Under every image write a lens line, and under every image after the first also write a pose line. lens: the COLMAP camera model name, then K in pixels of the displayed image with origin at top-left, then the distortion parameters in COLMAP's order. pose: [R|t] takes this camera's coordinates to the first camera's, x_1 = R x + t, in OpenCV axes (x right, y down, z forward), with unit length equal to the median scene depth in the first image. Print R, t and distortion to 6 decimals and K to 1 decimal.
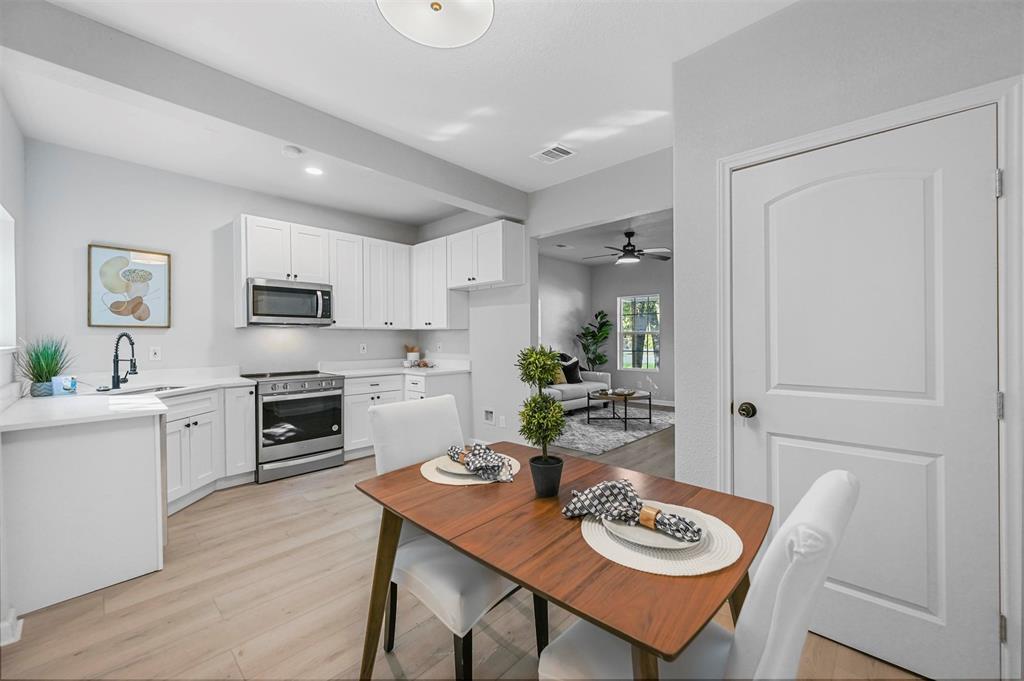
lens RADIAL K [[404.9, 0, 514.1], [0, 404.9, 341.2], [0, 0, 1]] dist [-0.000179, -0.000005]
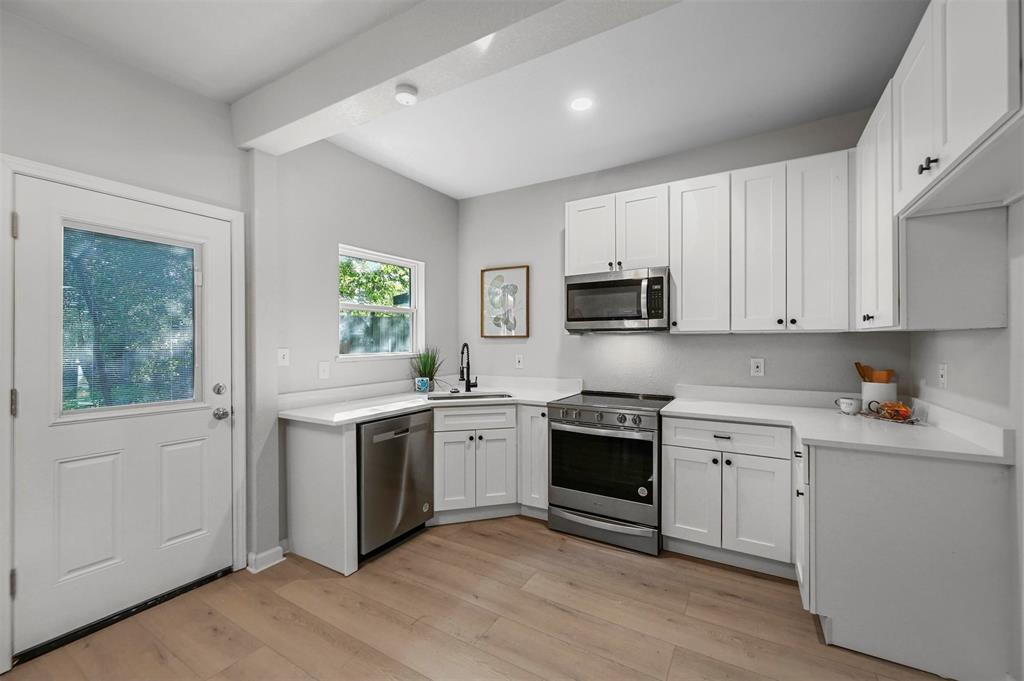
lens RADIAL K [[404.0, 0, 515.8], [0, 404.0, 339.9], [0, 0, 1]] dist [-0.000326, -0.000299]
pose [[0.224746, -0.000890, -0.974417, 0.127186], [-0.005099, 0.999985, -0.002090, -0.020780], [0.974404, 0.005438, 0.224738, 0.655023]]
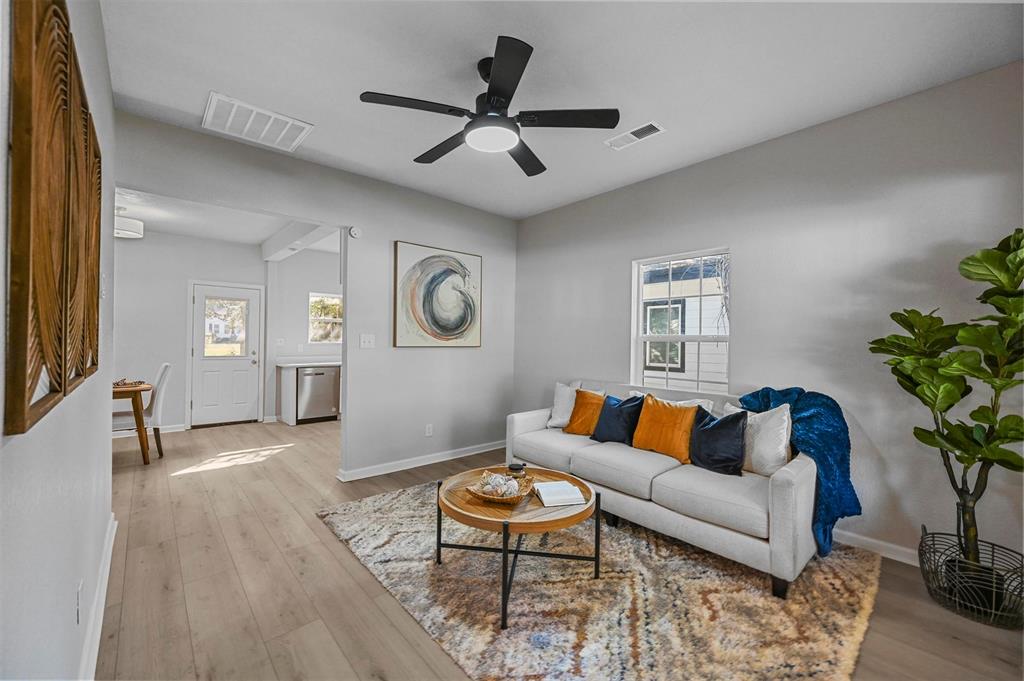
lens RADIAL K [[404.0, 0, 515.8], [0, 404.0, 339.9], [0, 0, 1]] dist [-0.000326, -0.000299]
pose [[-0.075863, 0.001434, -0.997117, 0.936036], [-0.017851, 0.999837, 0.002796, -0.021189], [0.996958, 0.018012, -0.075825, 1.486733]]
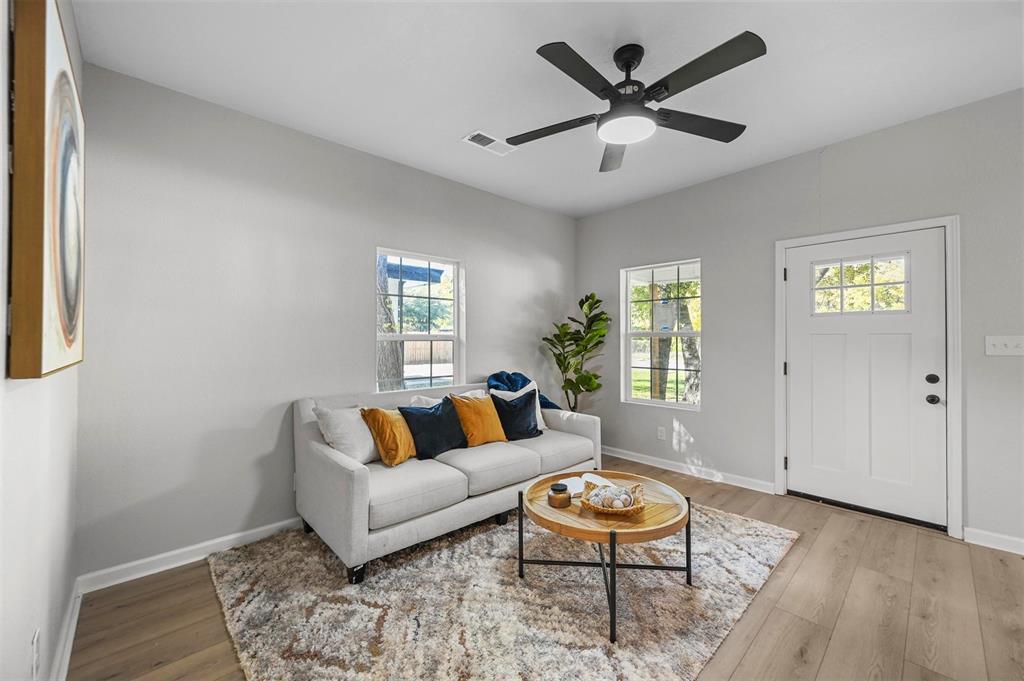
lens RADIAL K [[404.0, 0, 515.8], [0, 404.0, 339.9], [0, 0, 1]] dist [-0.000326, -0.000299]
pose [[0.998545, 0.002886, -0.053854, 0.287962], [-0.003279, 0.999969, -0.007213, -0.017320], [0.053831, 0.007380, 0.998523, 0.900469]]
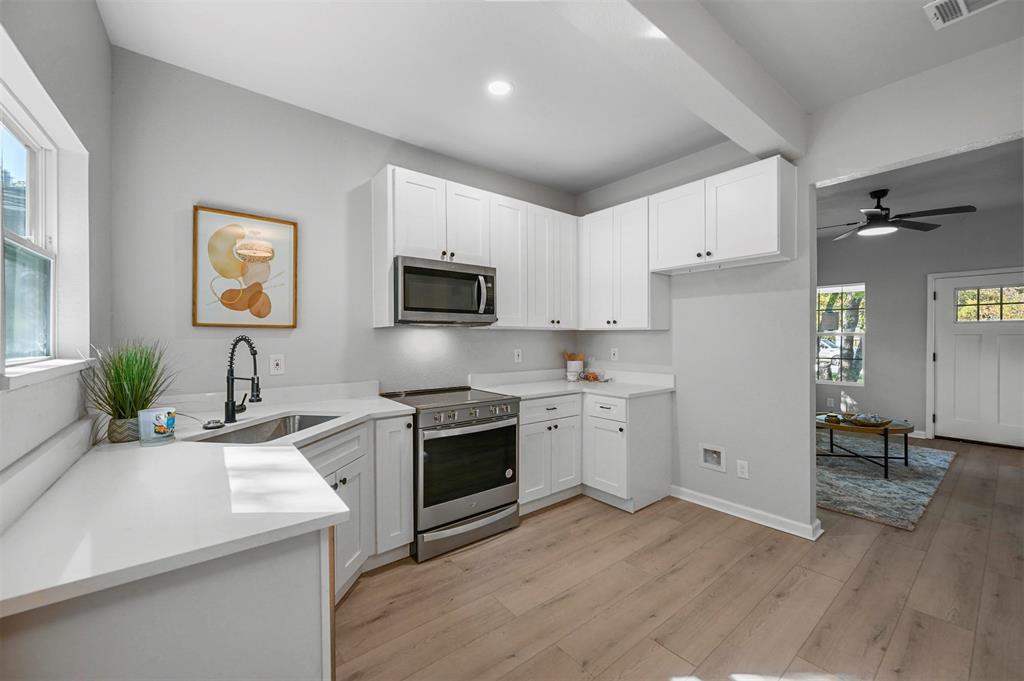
lens RADIAL K [[404.0, 0, 515.8], [0, 404.0, 339.9], [0, 0, 1]] dist [-0.000326, -0.000299]
pose [[0.990445, 0.004161, -0.137844, -0.332429], [-0.004540, 0.999987, -0.002436, -0.010873], [0.137832, 0.003039, 0.990451, 0.317505]]
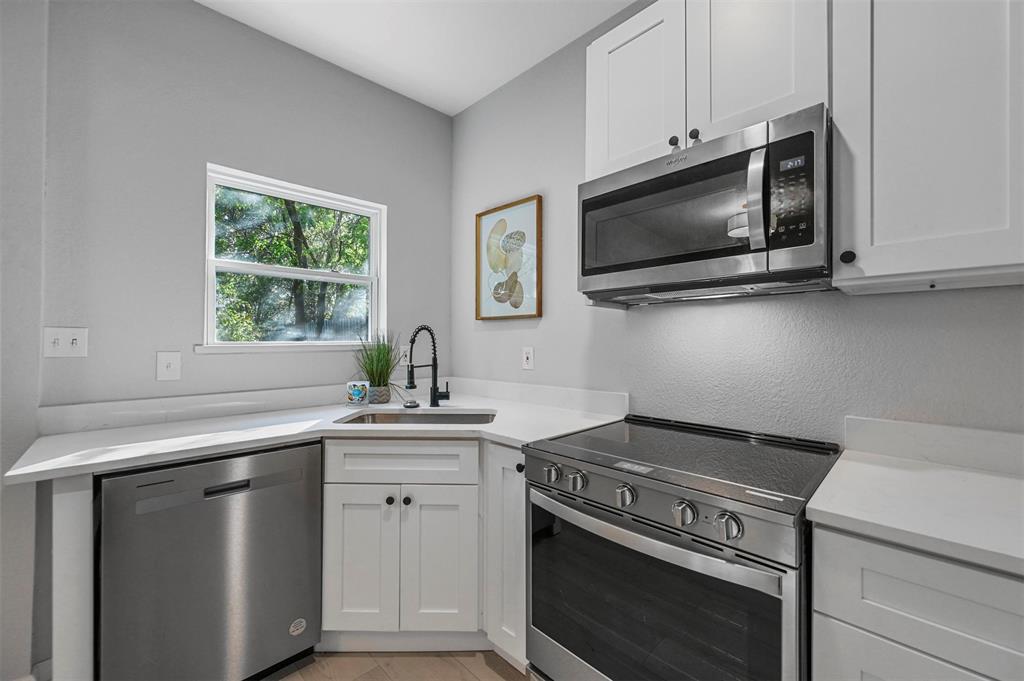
lens RADIAL K [[404.0, 0, 515.8], [0, 404.0, 339.9], [0, 0, 1]] dist [-0.000326, -0.000299]
pose [[-0.028961, -0.000974, -0.999580, -0.218511], [-0.008123, 0.999967, -0.000739, 0.002027], [0.999548, 0.008098, -0.028968, 0.869658]]
